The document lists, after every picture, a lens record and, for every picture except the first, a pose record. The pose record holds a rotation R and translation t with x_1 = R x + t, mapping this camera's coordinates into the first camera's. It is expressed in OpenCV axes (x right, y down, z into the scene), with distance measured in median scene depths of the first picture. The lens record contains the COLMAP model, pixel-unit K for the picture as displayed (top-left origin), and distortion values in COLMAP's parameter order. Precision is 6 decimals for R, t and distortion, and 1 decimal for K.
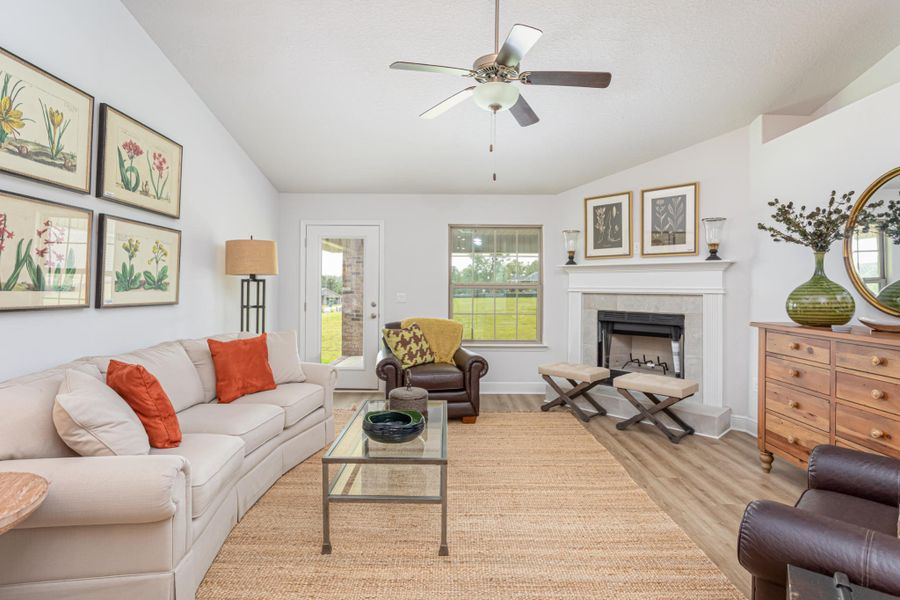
lens RADIAL K [[491.2, 0, 449.3], [0, 491.2, 274.0], [0, 0, 1]] dist [-0.000436, -0.000059]
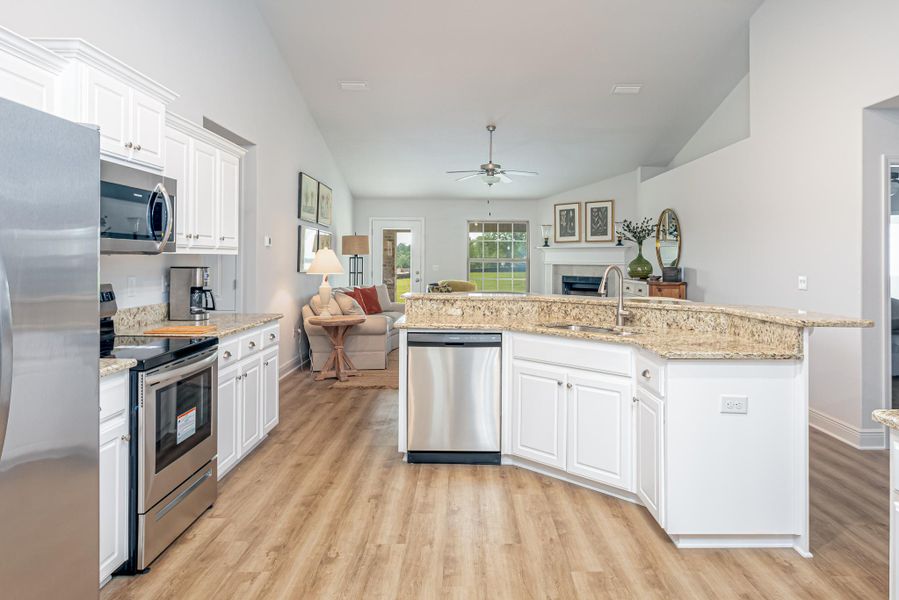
lens RADIAL K [[490.7, 0, 448.8], [0, 490.7, 274.0], [0, 0, 1]] dist [-0.000436, -0.000059]
pose [[0.999561, -0.001709, -0.029584, -0.015522], [0.003316, 0.998517, 0.054349, -0.019828], [0.029447, -0.054423, 0.998084, -0.624215]]
